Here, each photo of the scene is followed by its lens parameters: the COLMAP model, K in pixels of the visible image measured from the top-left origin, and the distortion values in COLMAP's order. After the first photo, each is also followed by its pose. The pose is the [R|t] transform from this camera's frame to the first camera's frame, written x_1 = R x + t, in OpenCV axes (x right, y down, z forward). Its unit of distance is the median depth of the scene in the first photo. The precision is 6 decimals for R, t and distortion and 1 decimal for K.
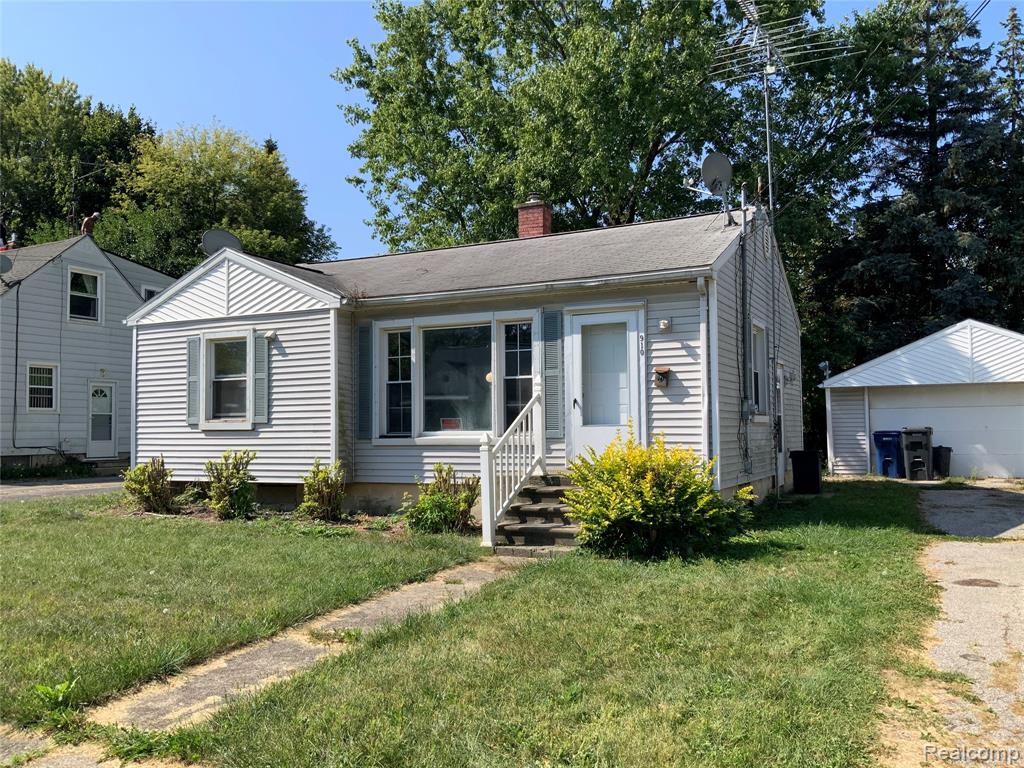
lens RADIAL K [[852.3, 0, 512.0], [0, 852.3, 384.0], [0, 0, 1]] dist [0.098480, -0.179175]
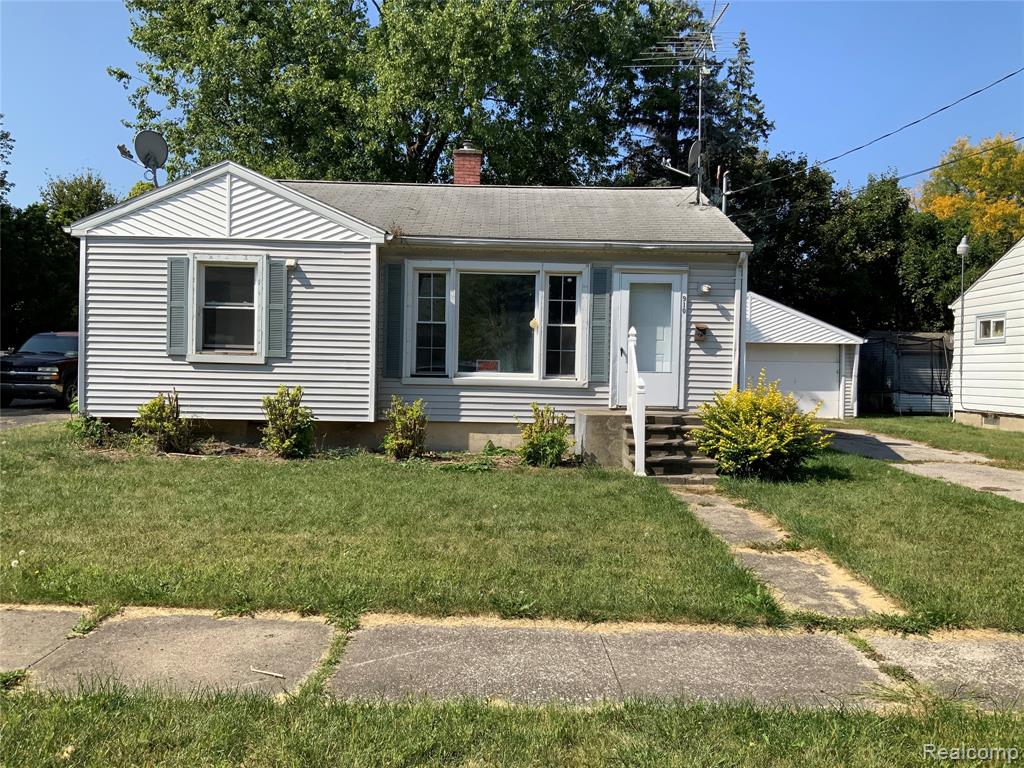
lens RADIAL K [[852.3, 0, 512.0], [0, 852.3, 384.0], [0, 0, 1]] dist [0.098480, -0.179175]
pose [[0.888472, 0.020555, 0.458470, -0.513467], [-0.053549, 0.996816, 0.059081, 0.005633], [-0.455796, -0.077043, 0.886744, 0.051930]]
